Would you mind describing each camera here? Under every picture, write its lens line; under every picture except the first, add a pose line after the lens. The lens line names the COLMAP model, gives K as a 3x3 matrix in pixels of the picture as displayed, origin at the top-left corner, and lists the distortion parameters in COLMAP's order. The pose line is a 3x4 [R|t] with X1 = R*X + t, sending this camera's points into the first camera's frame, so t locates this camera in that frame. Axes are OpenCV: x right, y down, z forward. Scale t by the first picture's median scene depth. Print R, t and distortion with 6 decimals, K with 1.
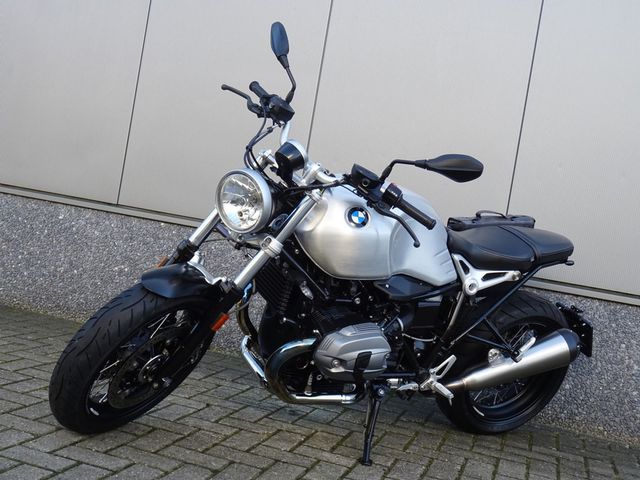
lens RADIAL K [[788.6, 0, 320.0], [0, 788.6, 240.0], [0, 0, 1]] dist [0.007985, 0.002813]
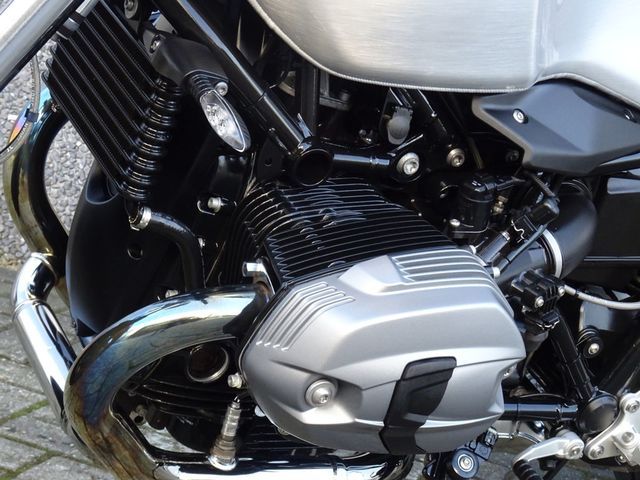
lens RADIAL K [[1522.9, 0, 320.0], [0, 1522.9, 240.0], [0, 0, 1]] dist [-0.032566, -0.063389]
pose [[0.998369, 0.054765, 0.016113, 0.007963], [-0.056497, 0.988339, 0.141400, 0.028790], [-0.008181, -0.142080, 0.989821, 0.457405]]
